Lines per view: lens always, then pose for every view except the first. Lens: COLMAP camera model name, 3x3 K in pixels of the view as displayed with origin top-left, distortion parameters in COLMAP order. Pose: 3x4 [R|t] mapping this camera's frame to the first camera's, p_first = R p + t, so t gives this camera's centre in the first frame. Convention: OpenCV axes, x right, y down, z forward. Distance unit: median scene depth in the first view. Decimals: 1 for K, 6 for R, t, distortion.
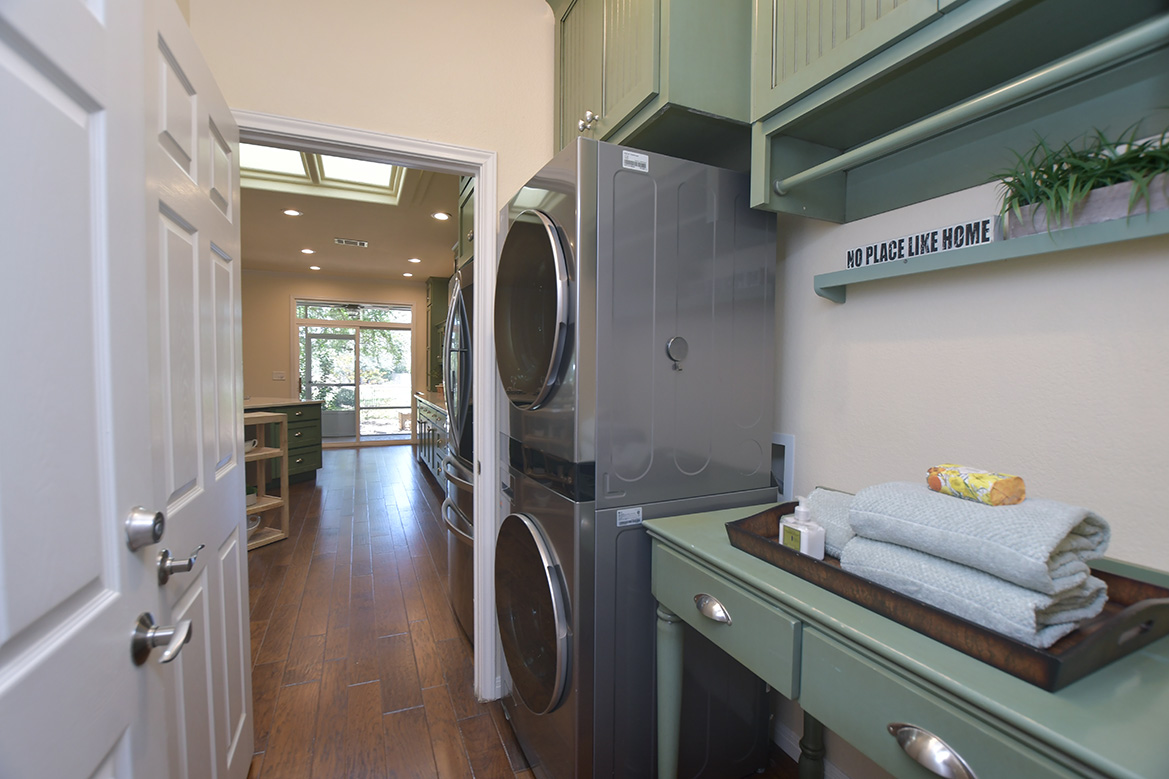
lens RADIAL K [[515.3, 0, 580.3], [0, 515.3, 392.5], [0, 0, 1]] dist [-0.026306, 0.000294]
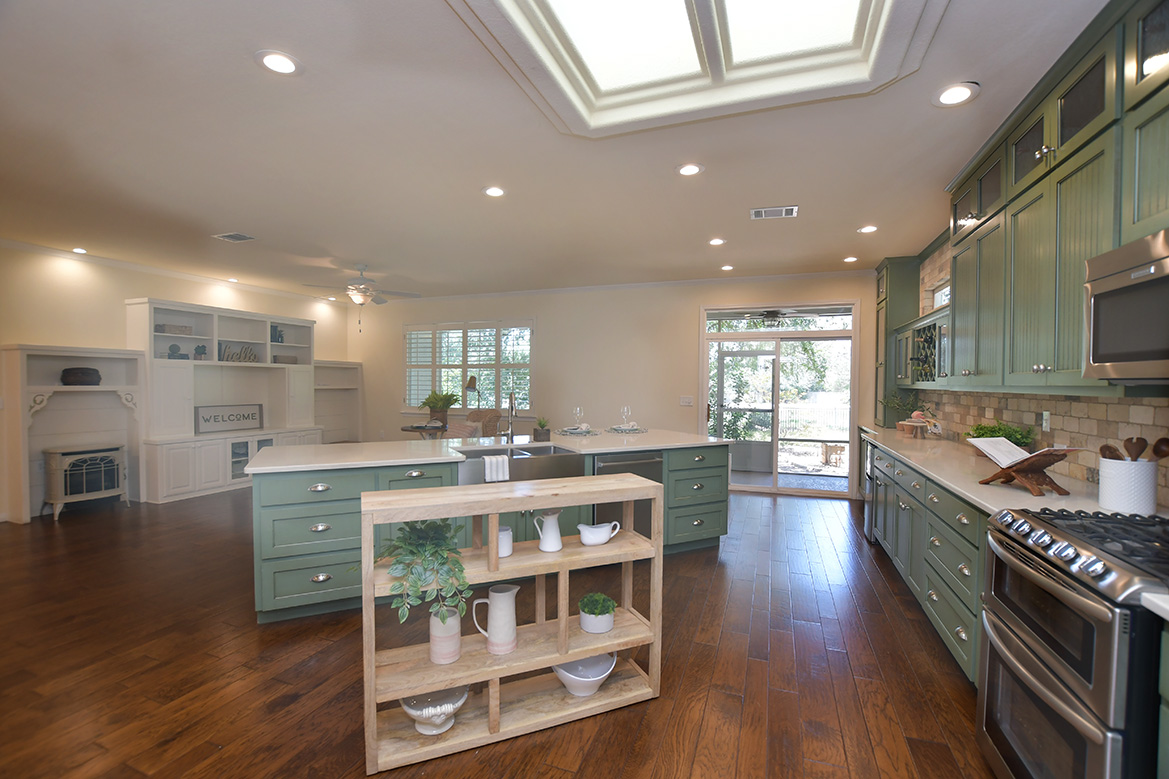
lens RADIAL K [[515.3, 0, 580.3], [0, 515.3, 392.5], [0, 0, 1]] dist [-0.026306, 0.000294]
pose [[0.720293, 0.007892, -0.693625, -0.101259], [-0.030810, 0.999312, -0.020624, -0.019729], [0.692986, 0.036226, 0.720041, 0.216554]]
